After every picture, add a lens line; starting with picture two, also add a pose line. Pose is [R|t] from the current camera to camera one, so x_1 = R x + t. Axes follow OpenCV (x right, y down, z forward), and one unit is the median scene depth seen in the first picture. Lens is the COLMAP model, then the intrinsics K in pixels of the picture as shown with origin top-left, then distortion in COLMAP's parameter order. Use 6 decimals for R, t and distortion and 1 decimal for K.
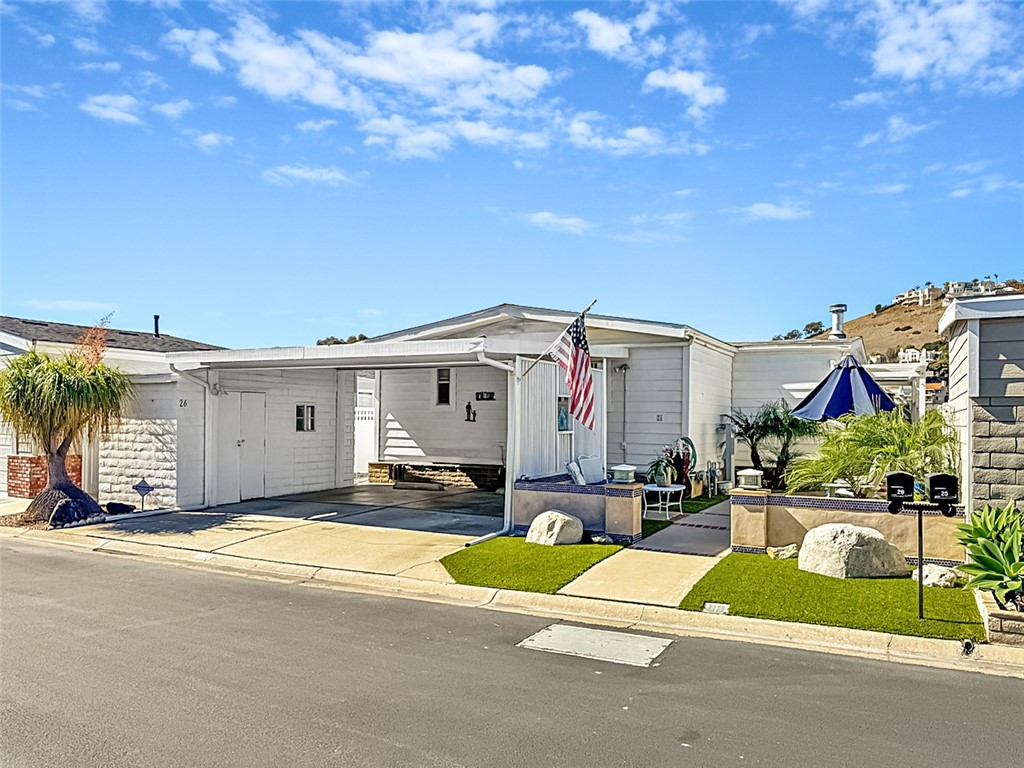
lens RADIAL K [[728.3, 0, 506.7], [0, 728.3, 417.5], [0, 0, 1]] dist [0.011363, -0.005201]
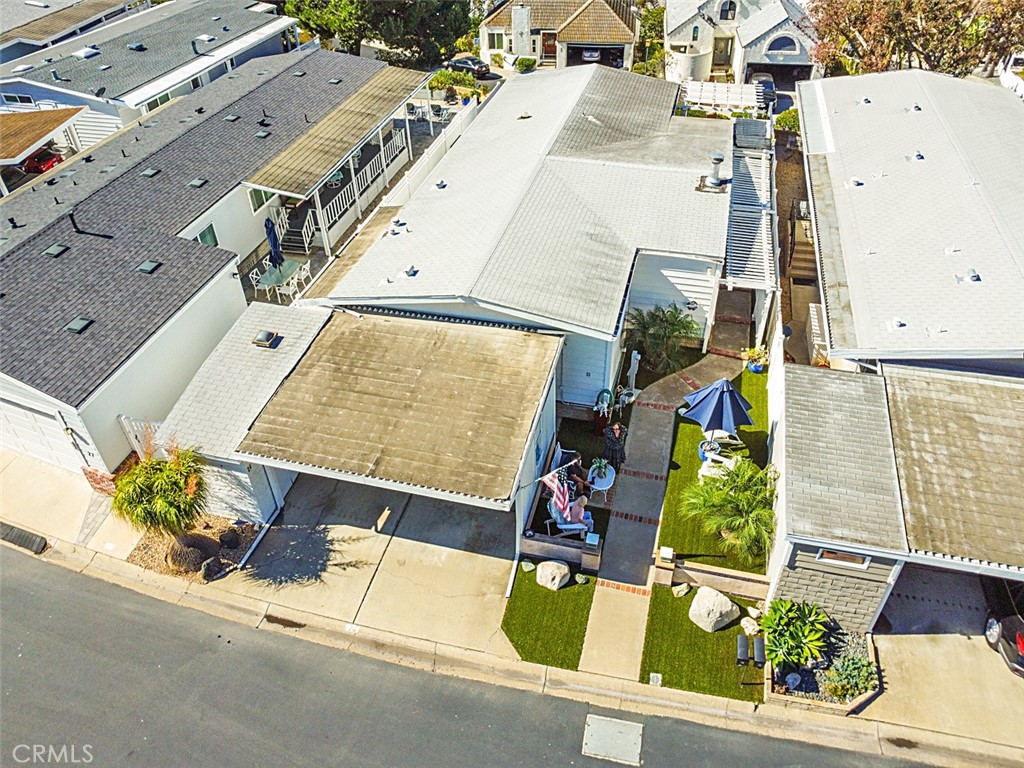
lens RADIAL K [[736.8, 0, 513.2], [0, 736.8, 370.2], [0, 0, 1]] dist [-0.046654, 0.019771]
pose [[0.970444, -0.171997, 0.169280, -0.137814], [0.029879, 0.781691, 0.622950, -0.755430], [-0.239470, -0.599480, 0.763726, -0.001260]]
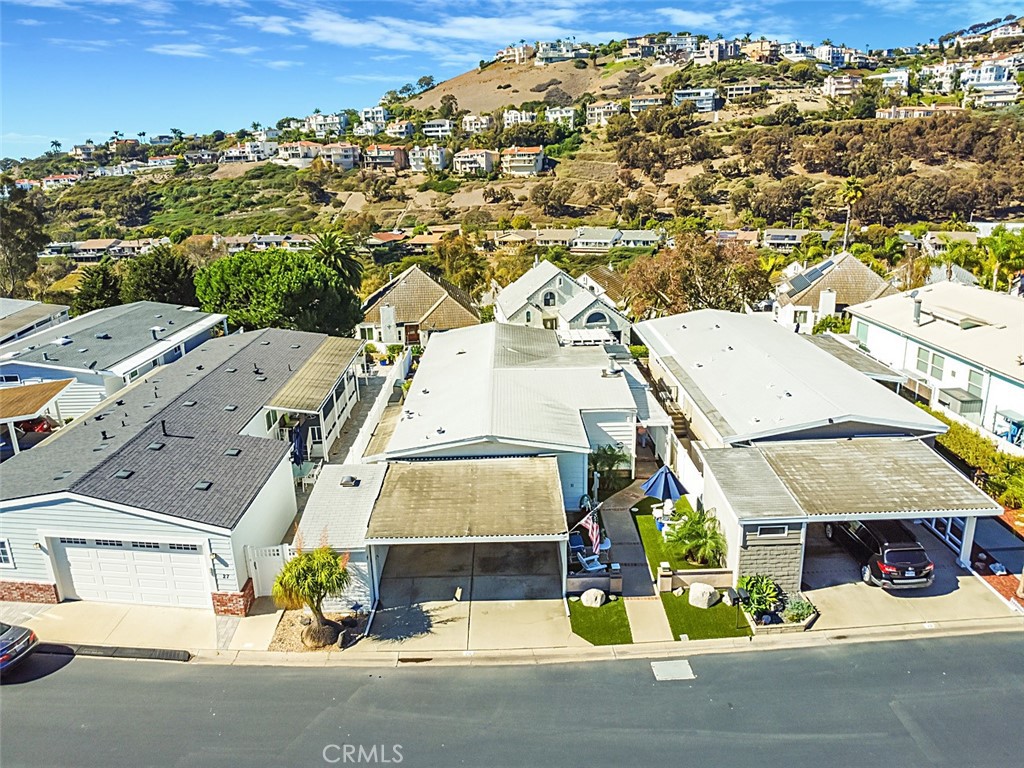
lens RADIAL K [[736.8, 0, 503.1], [0, 736.8, 382.0], [0, 0, 1]] dist [-0.046654, 0.019771]
pose [[0.876819, -0.165254, 0.451531, -0.702342], [0.032140, 0.957126, 0.287883, -0.739176], [-0.479746, -0.237909, 0.844537, -0.448313]]
